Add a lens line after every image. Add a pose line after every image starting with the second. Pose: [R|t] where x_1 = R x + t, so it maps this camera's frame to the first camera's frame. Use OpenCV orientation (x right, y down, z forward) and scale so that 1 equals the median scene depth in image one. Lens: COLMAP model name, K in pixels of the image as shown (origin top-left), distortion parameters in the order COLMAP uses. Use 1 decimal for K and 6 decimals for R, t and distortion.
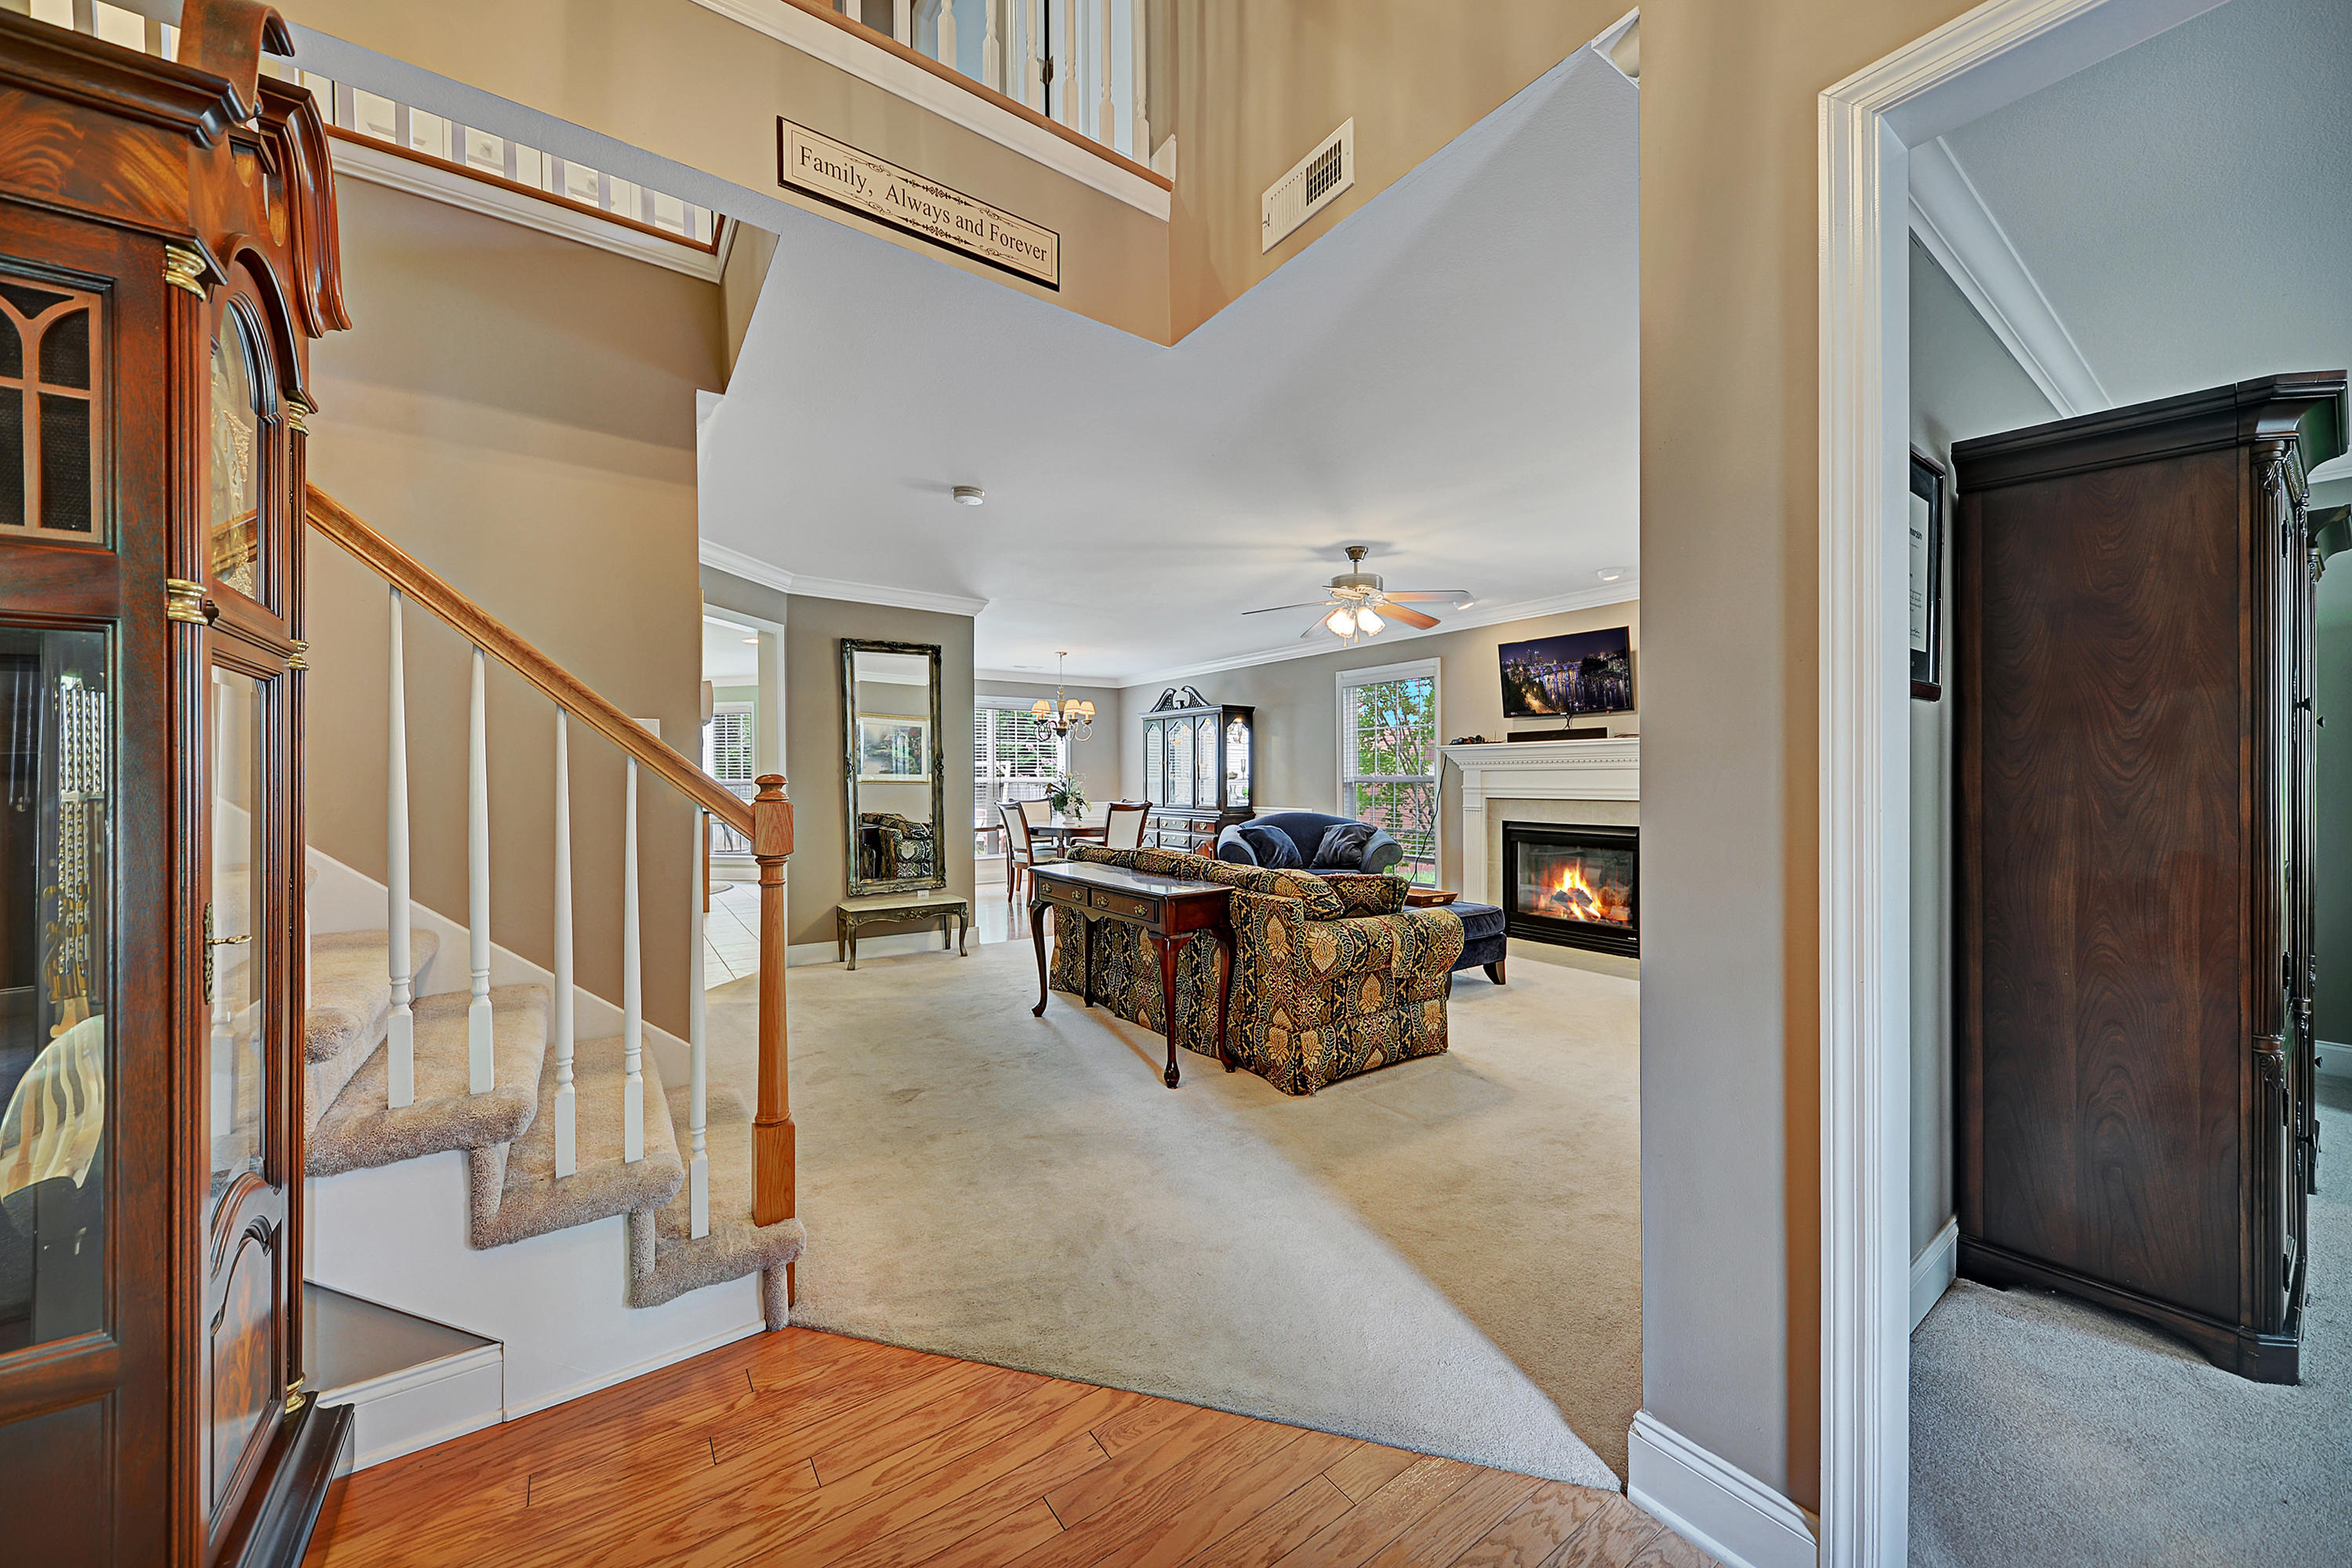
lens RADIAL K [[852.1, 0, 1177.4], [0, 852.1, 778.3], [0, 0, 1]] dist [0.008795, -0.001358]
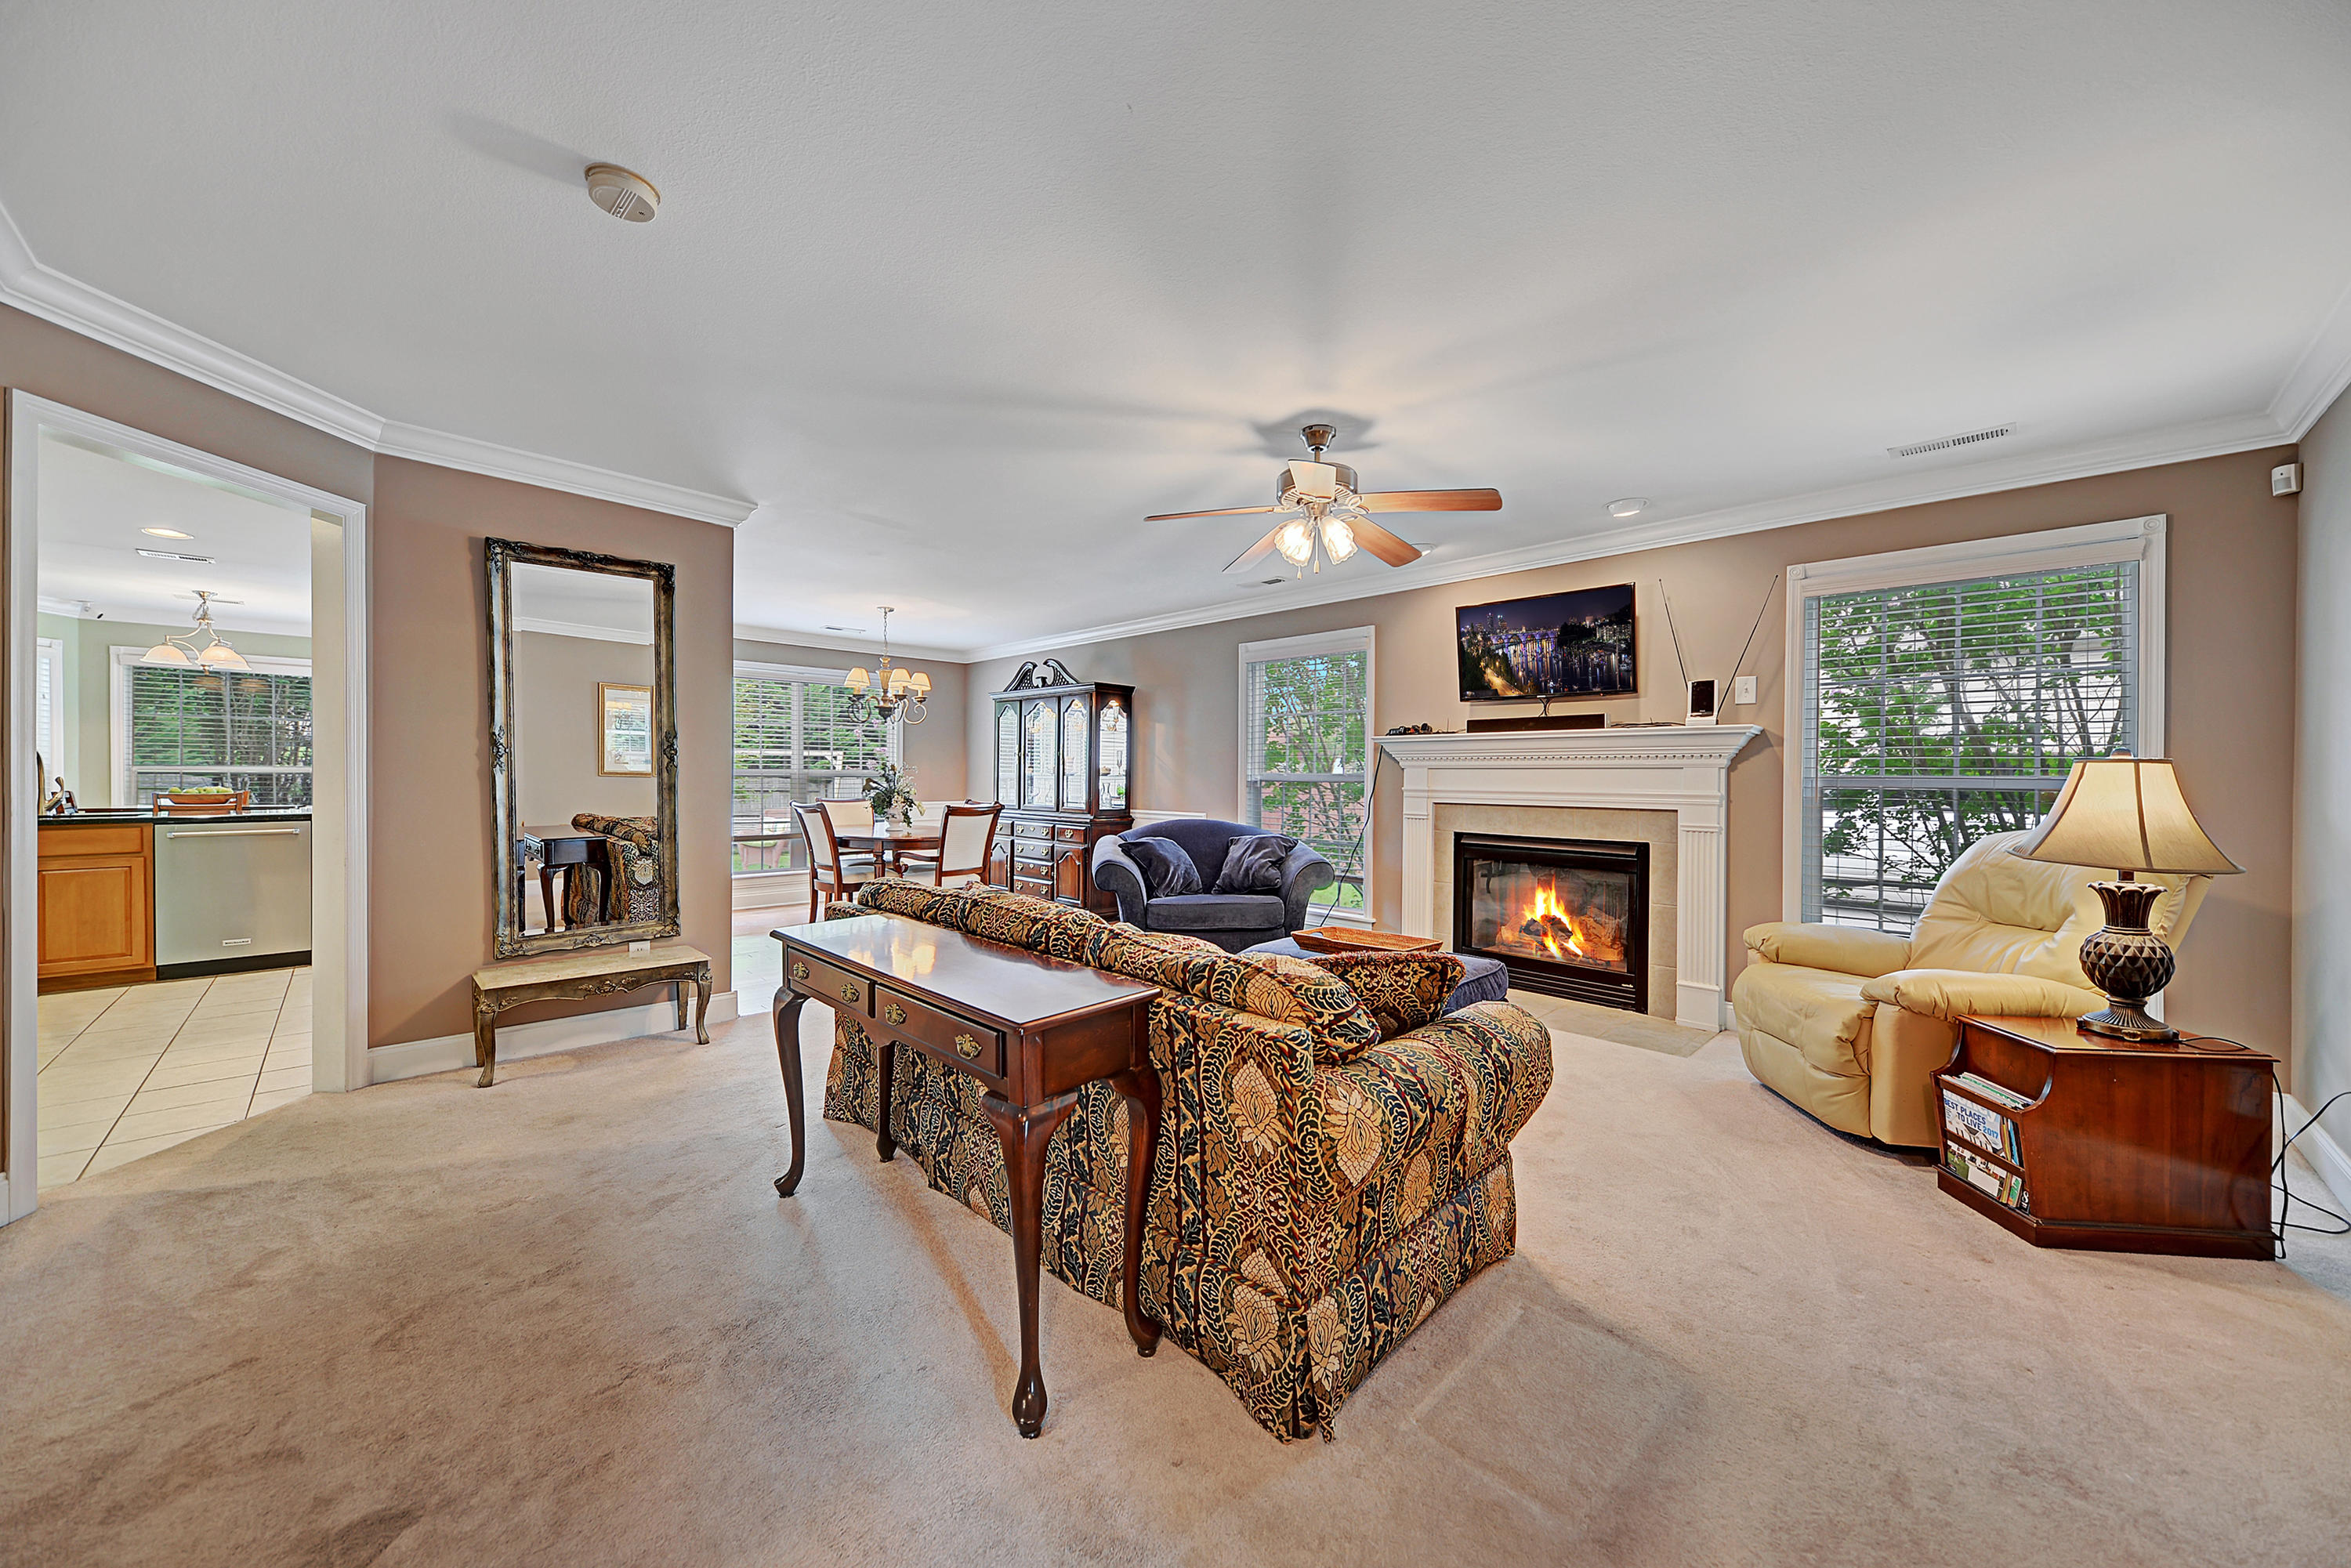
lens RADIAL K [[851.7, 0, 1174.1], [0, 851.7, 777.3], [0, 0, 1]] dist [0.008795, -0.001358]
pose [[0.986704, 0.009632, 0.162242, -0.004395], [-0.010033, 0.999948, 0.001652, 0.001384], [-0.162218, -0.003258, 0.986750, 0.299207]]
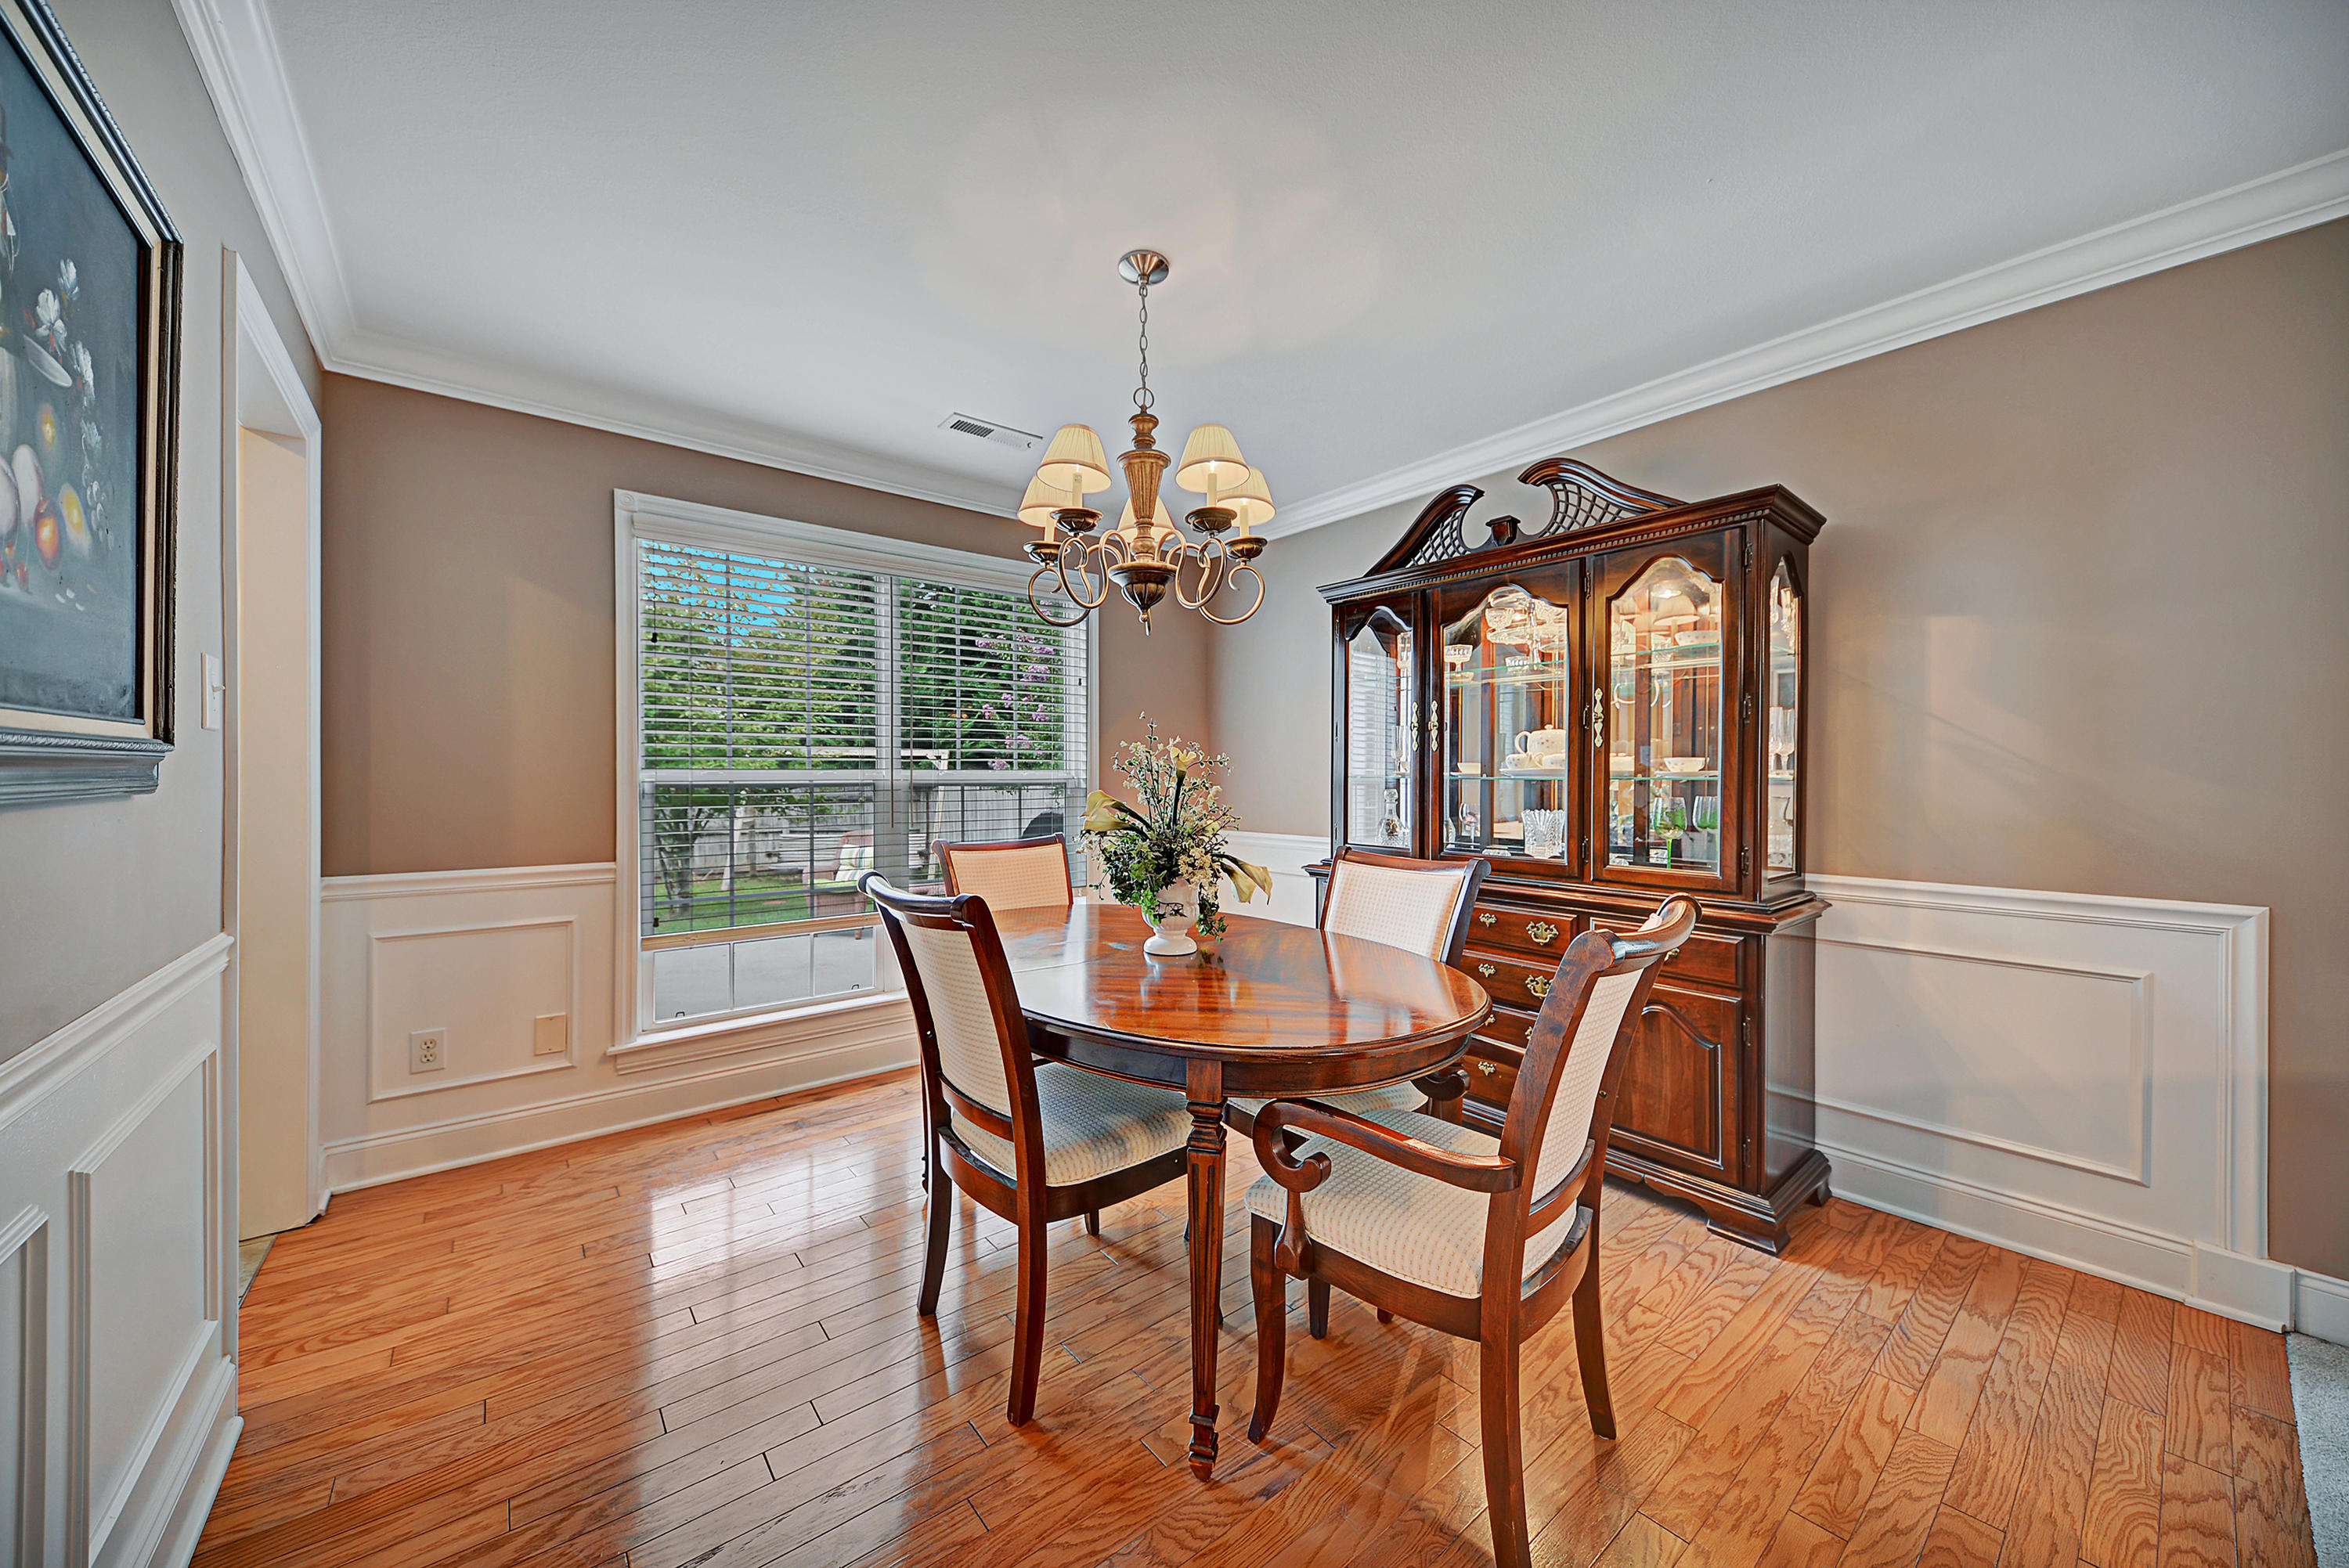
lens RADIAL K [[851.0, 0, 1179.9], [0, 851.0, 778.4], [0, 0, 1]] dist [0.008795, -0.001358]
pose [[0.997524, 0.001914, 0.070303, -0.215545], [-0.002131, 0.999993, 0.003010, 0.000916], [-0.070297, -0.003153, 0.997521, 1.129683]]
